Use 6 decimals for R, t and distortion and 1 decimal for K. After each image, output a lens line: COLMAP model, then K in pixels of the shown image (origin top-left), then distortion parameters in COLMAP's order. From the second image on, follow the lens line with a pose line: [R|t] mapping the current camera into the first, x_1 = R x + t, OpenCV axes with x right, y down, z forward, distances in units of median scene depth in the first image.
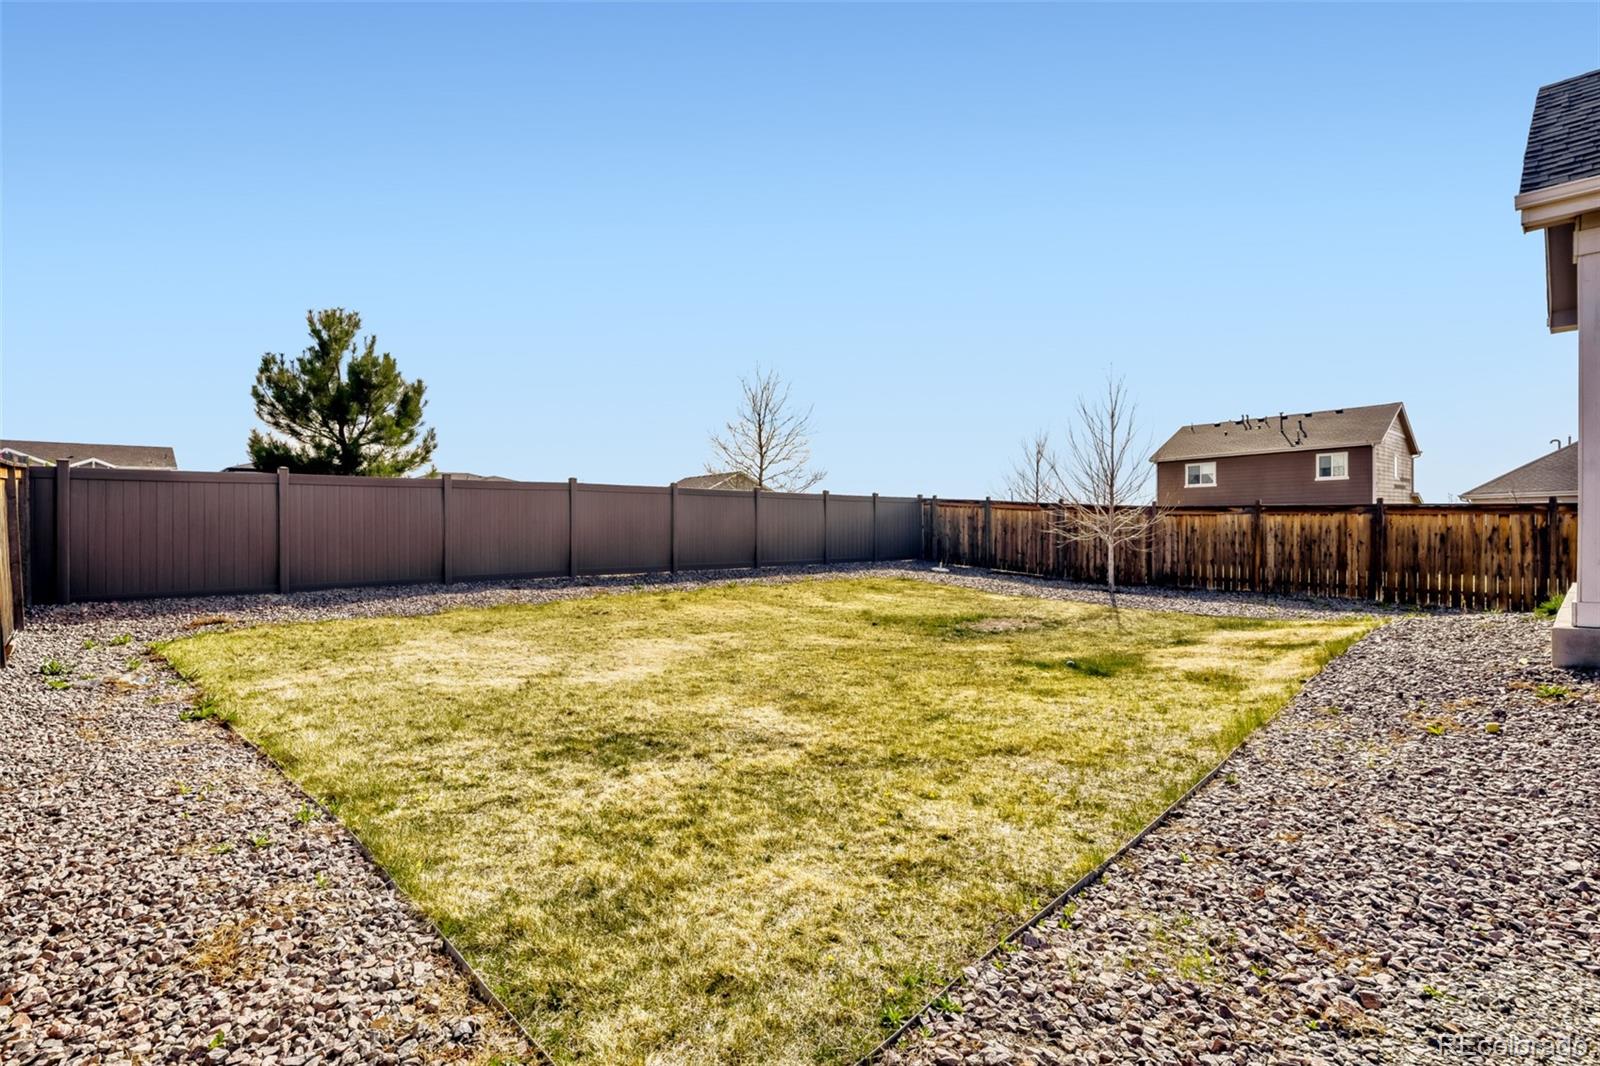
lens RADIAL K [[776.5, 0, 789.4], [0, 776.5, 535.1], [0, 0, 1]] dist [0.026159, -0.000037]
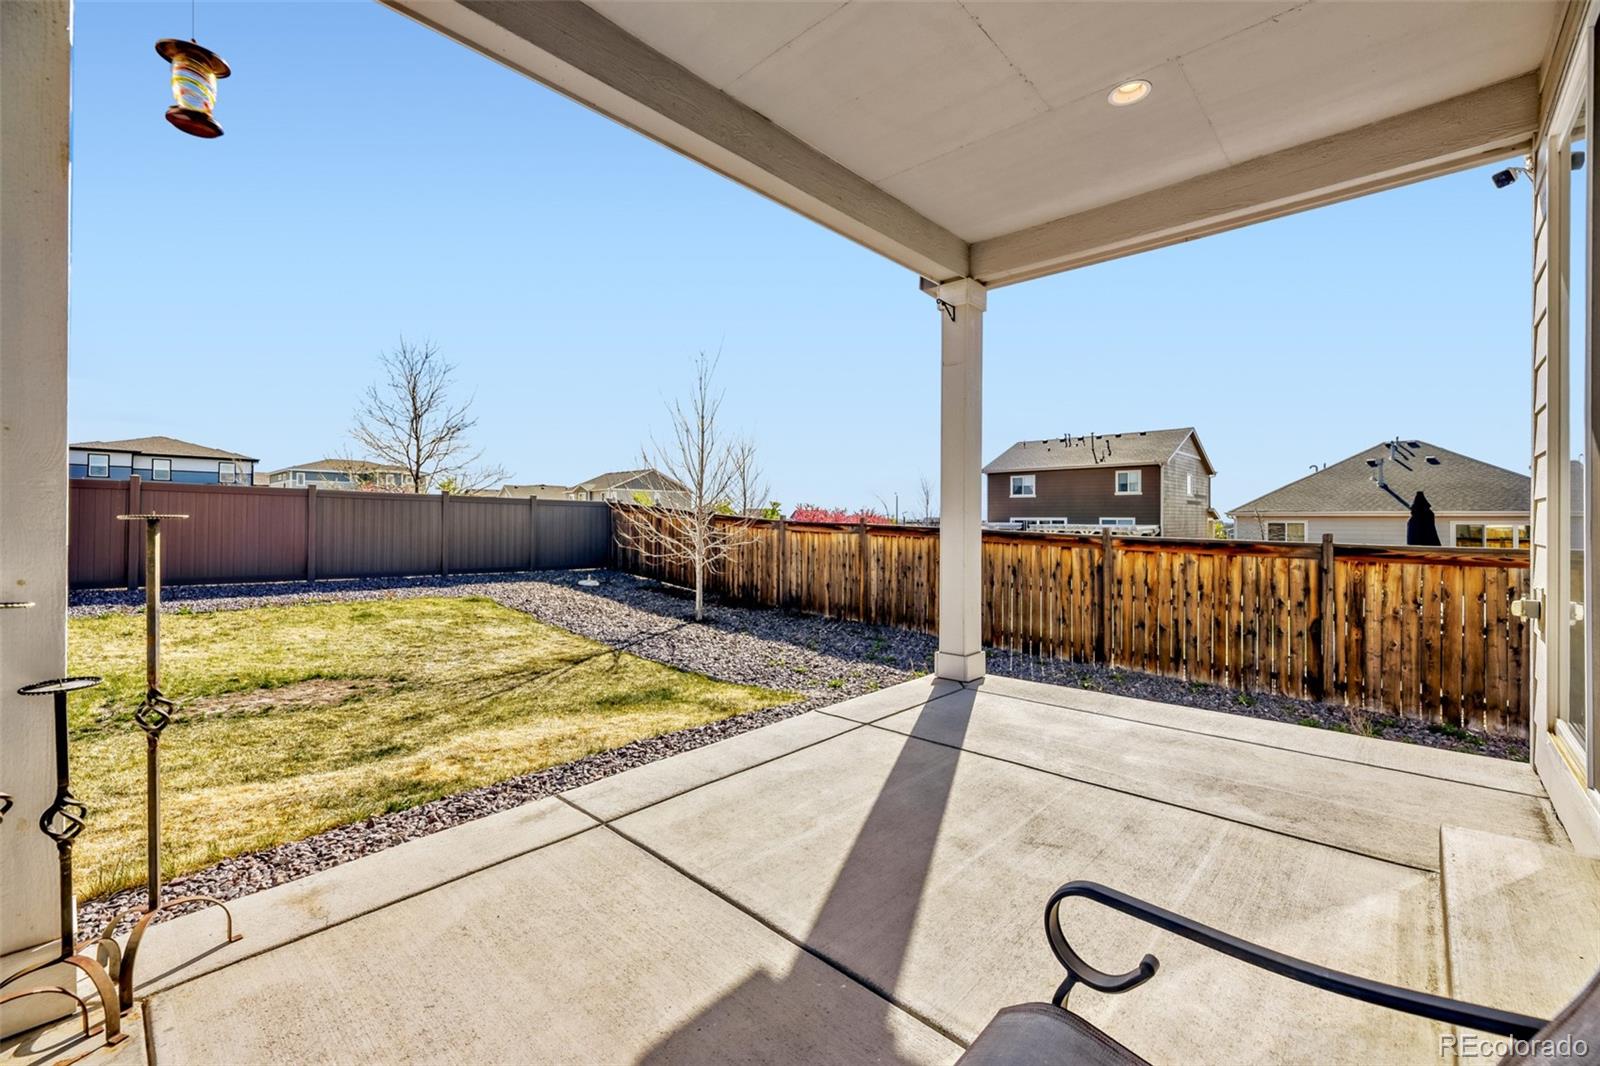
lens RADIAL K [[647.7, 0, 811.3], [0, 647.7, 521.0], [0, 0, 1]] dist [0.001347, -0.000295]
pose [[0.998867, 0.026856, 0.039280, 0.493510], [-0.026550, 0.999613, -0.008292, -0.032938], [-0.039488, 0.007240, 0.999194, 0.266431]]
